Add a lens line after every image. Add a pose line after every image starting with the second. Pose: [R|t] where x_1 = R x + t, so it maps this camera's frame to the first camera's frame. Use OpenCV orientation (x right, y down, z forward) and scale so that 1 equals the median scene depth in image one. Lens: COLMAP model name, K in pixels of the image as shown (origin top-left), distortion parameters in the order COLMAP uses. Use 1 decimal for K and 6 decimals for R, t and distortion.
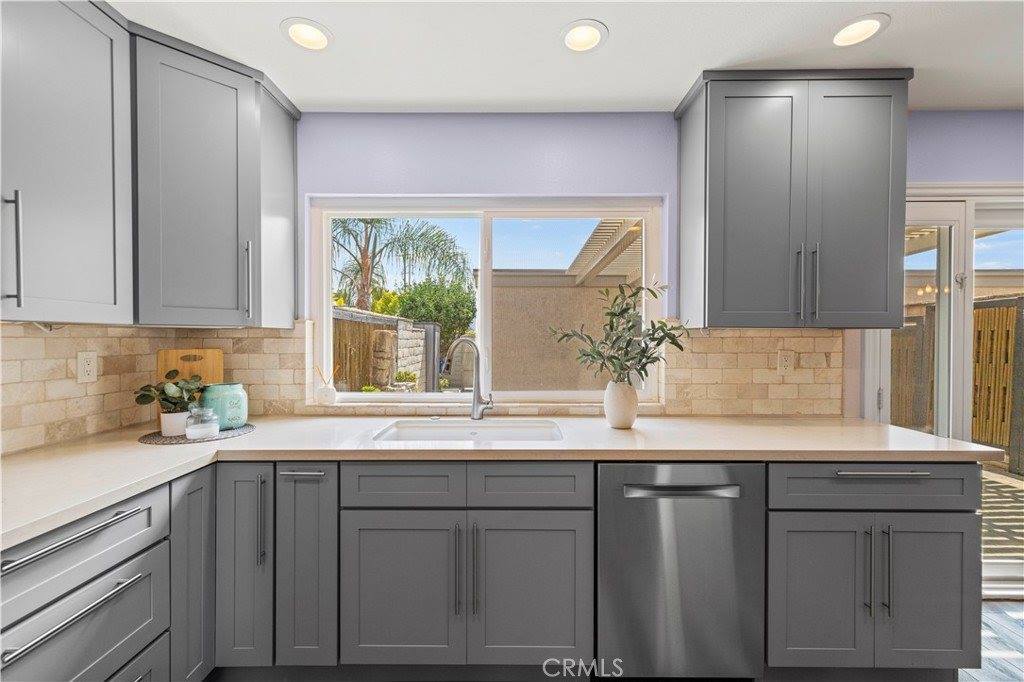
lens RADIAL K [[432.7, 0, 507.8], [0, 432.7, 342.4], [0, 0, 1]] dist [0.001432, 0.001928]
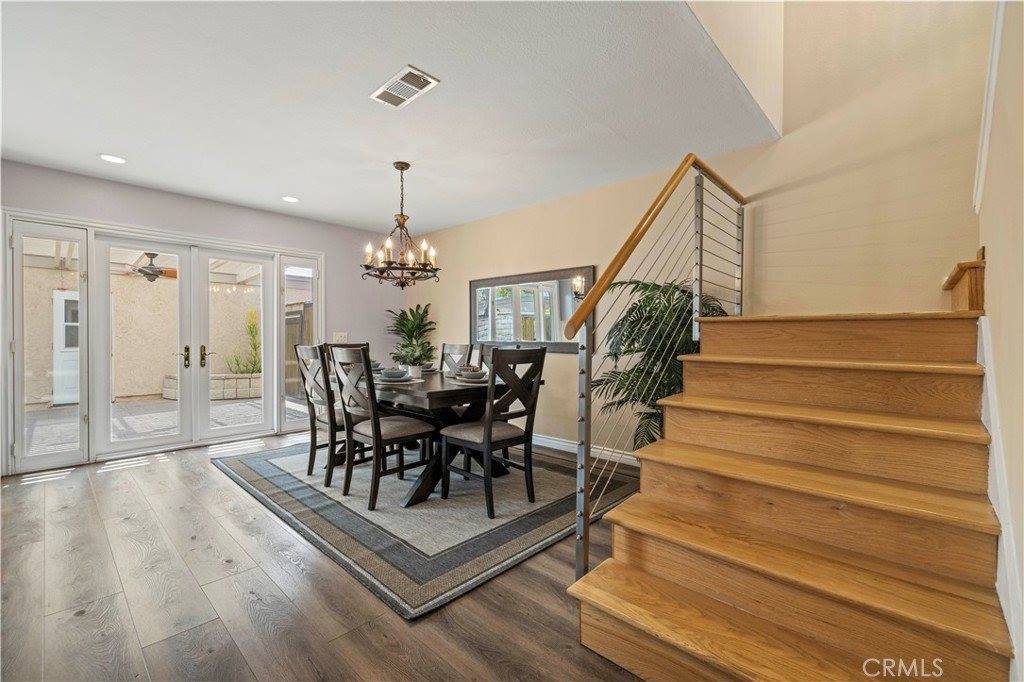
lens RADIAL K [[432.7, 0, 511.3], [0, 432.7, 341.9], [0, 0, 1]] dist [0.001432, 0.001928]
pose [[0.676298, -0.009170, 0.736571, 0.971984], [0.006930, 0.999957, 0.006086, 0.127198], [-0.736596, 0.000989, 0.676332, -1.487858]]
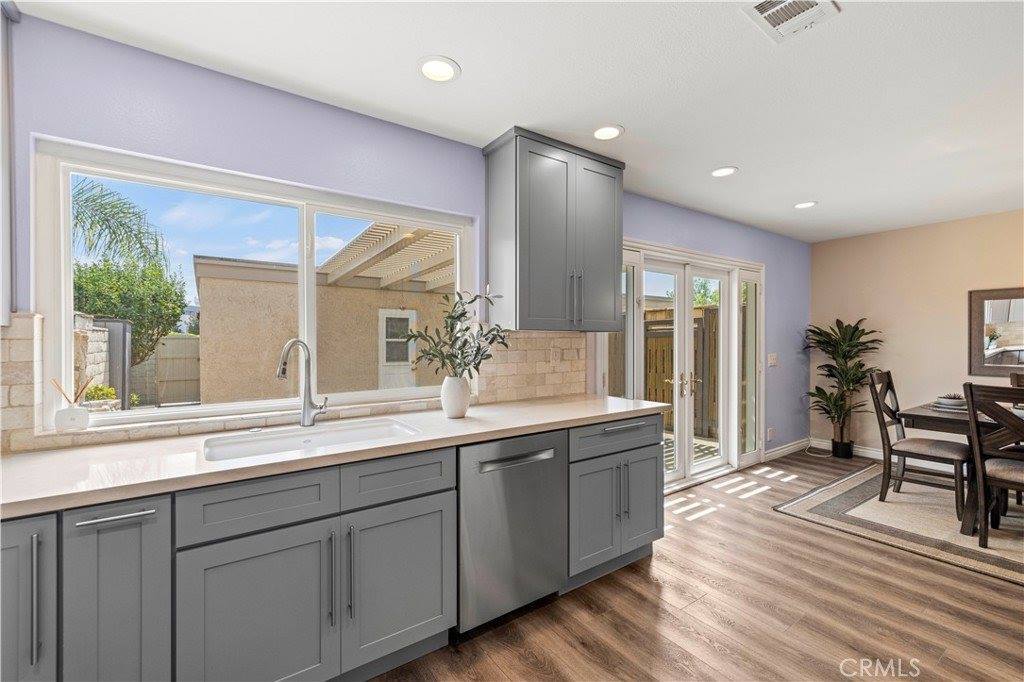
lens RADIAL K [[432.7, 0, 507.7], [0, 432.7, 341.1], [0, 0, 1]] dist [0.001432, 0.001928]
pose [[0.819259, -0.005199, 0.573400, -0.260903], [0.009100, 0.999951, -0.003935, 0.002332], [-0.573351, 0.008442, 0.819266, -0.012110]]
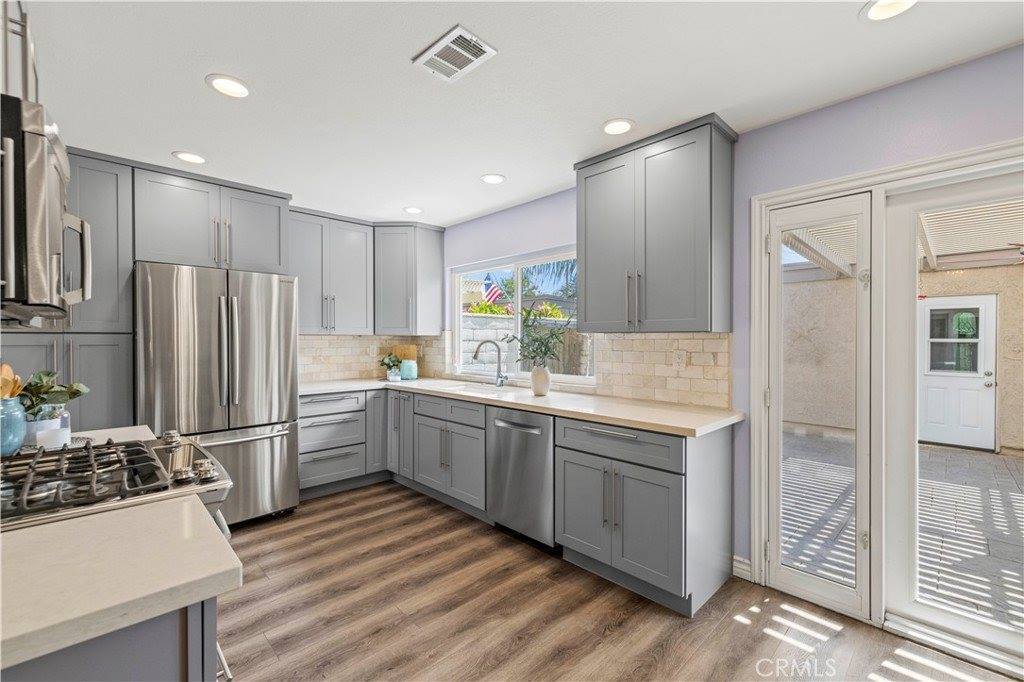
lens RADIAL K [[432.7, 0, 507.2], [0, 432.7, 339.2], [0, 0, 1]] dist [0.001432, 0.001928]
pose [[0.695631, -0.001375, -0.718398, 1.252391], [-0.006373, 0.999947, -0.008085, 0.001410], [0.718371, 0.010203, 0.695586, -0.201409]]
